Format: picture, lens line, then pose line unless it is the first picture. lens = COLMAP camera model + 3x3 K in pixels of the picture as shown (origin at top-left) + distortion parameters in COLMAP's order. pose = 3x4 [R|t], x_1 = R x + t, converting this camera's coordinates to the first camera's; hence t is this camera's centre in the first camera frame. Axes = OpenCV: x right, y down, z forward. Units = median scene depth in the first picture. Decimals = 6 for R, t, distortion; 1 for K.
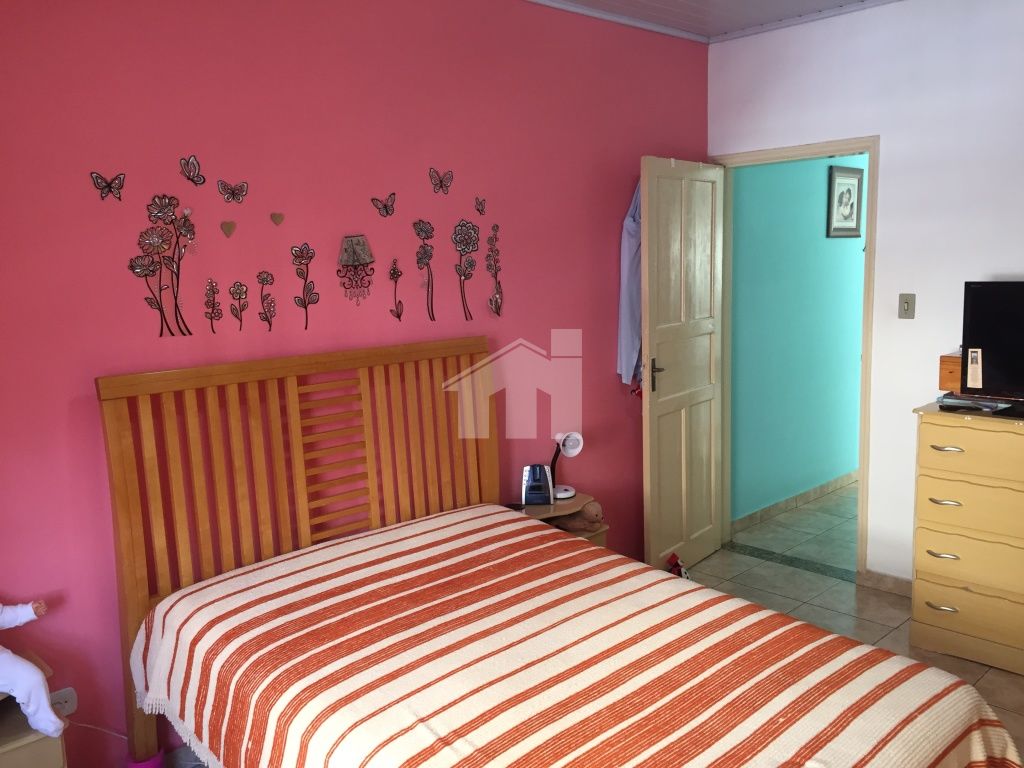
lens RADIAL K [[884.9, 0, 506.4], [0, 884.9, 381.8], [0, 0, 1]] dist [0.092832, -0.116445]
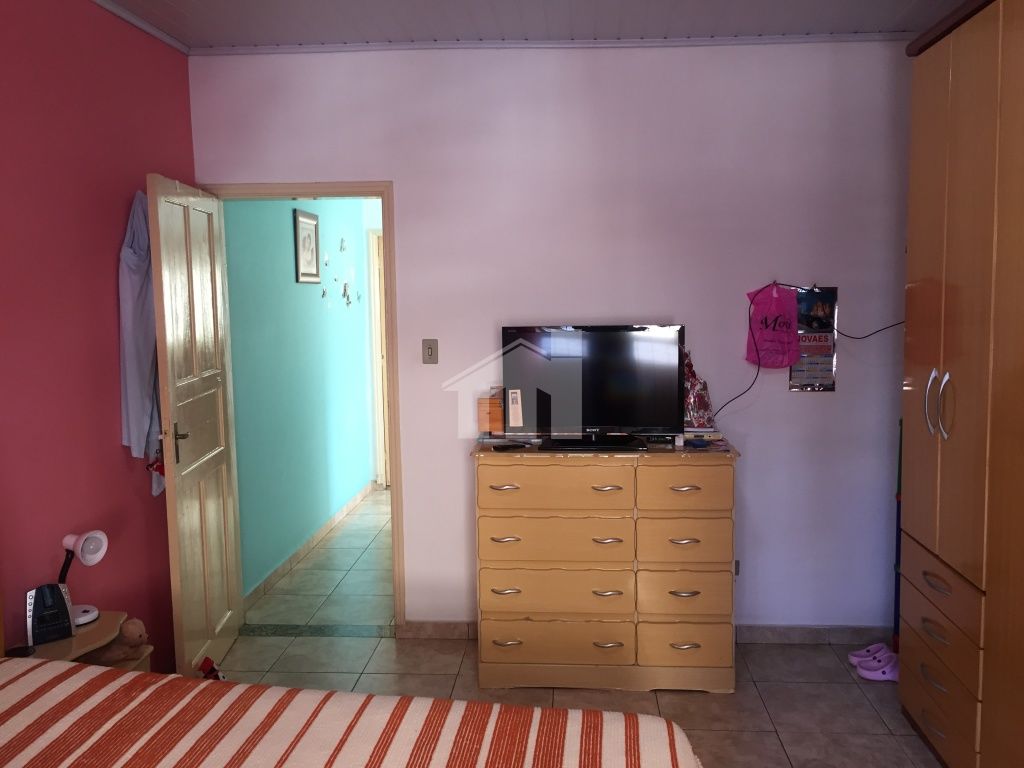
lens RADIAL K [[884.9, 0, 517.9], [0, 884.9, 385.8], [0, 0, 1]] dist [0.092832, -0.116445]
pose [[0.744759, -0.052964, 0.665229, -0.142947], [0.084312, 0.996325, -0.015067, -0.021186], [-0.661986, 0.067308, 0.746488, 0.181773]]
